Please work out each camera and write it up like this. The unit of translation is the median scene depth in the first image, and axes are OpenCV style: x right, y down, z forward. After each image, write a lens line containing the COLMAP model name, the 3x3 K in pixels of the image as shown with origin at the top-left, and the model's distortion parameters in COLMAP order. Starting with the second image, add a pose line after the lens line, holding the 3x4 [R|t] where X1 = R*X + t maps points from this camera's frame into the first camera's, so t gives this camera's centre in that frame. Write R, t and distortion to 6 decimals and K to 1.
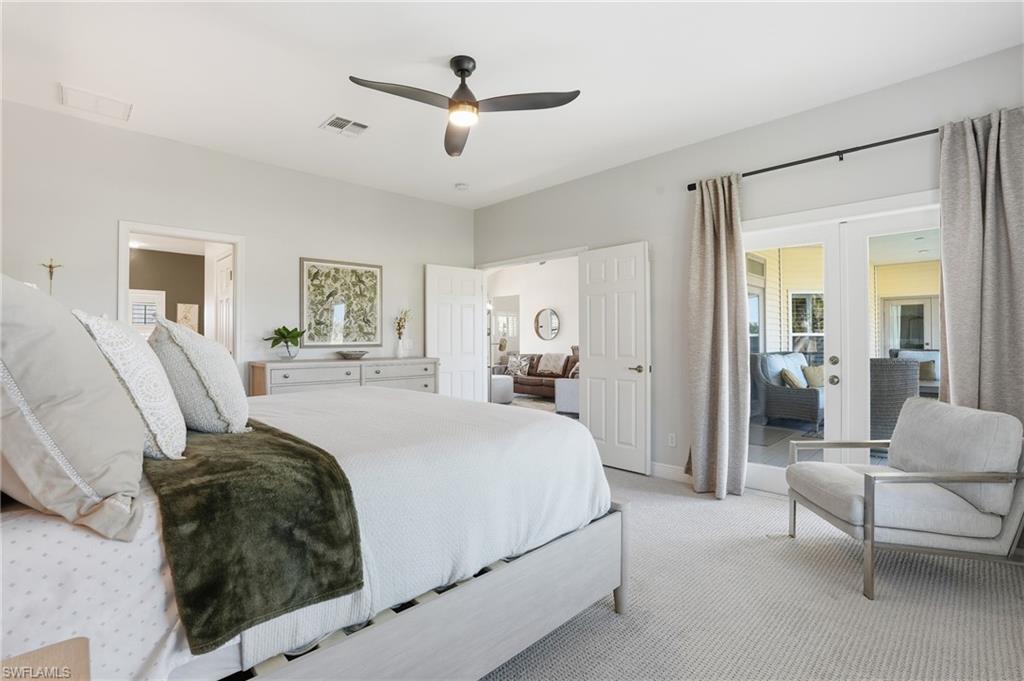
lens RADIAL K [[471.8, 0, 520.6], [0, 471.8, 337.4], [0, 0, 1]] dist [-0.036137, 0.008723]
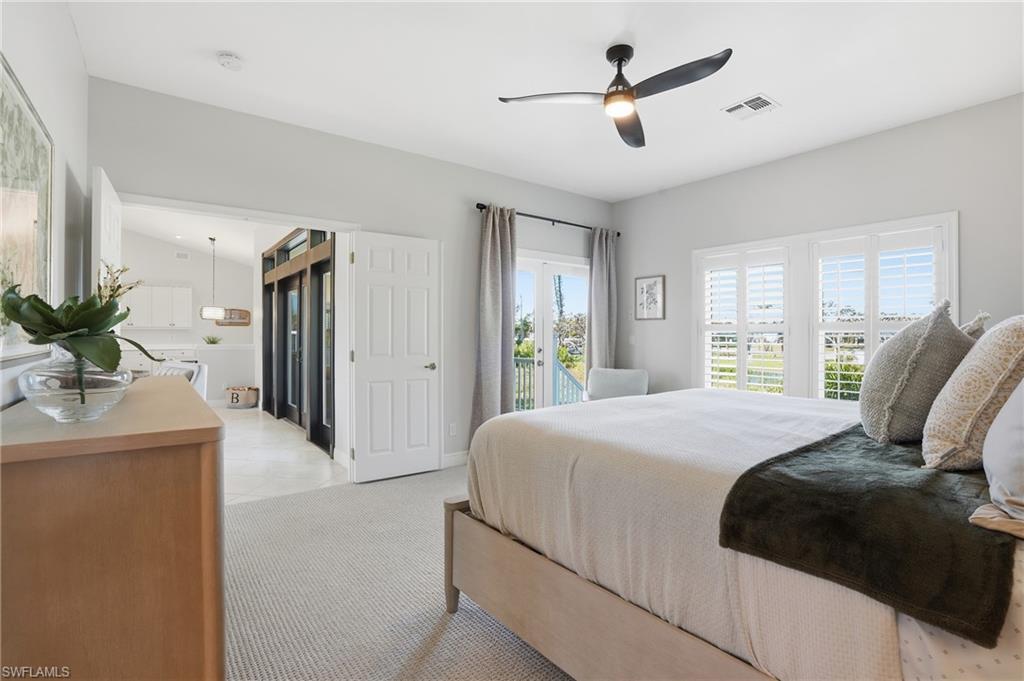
lens RADIAL K [[471.8, 0, 506.8], [0, 471.8, 334.7], [0, 0, 1]] dist [-0.036137, 0.008723]
pose [[0.142712, 0.002003, 0.989762, -0.845547], [-0.004954, 0.999987, -0.001309, 0.000136], [-0.989752, -0.004716, 0.142720, 0.823616]]
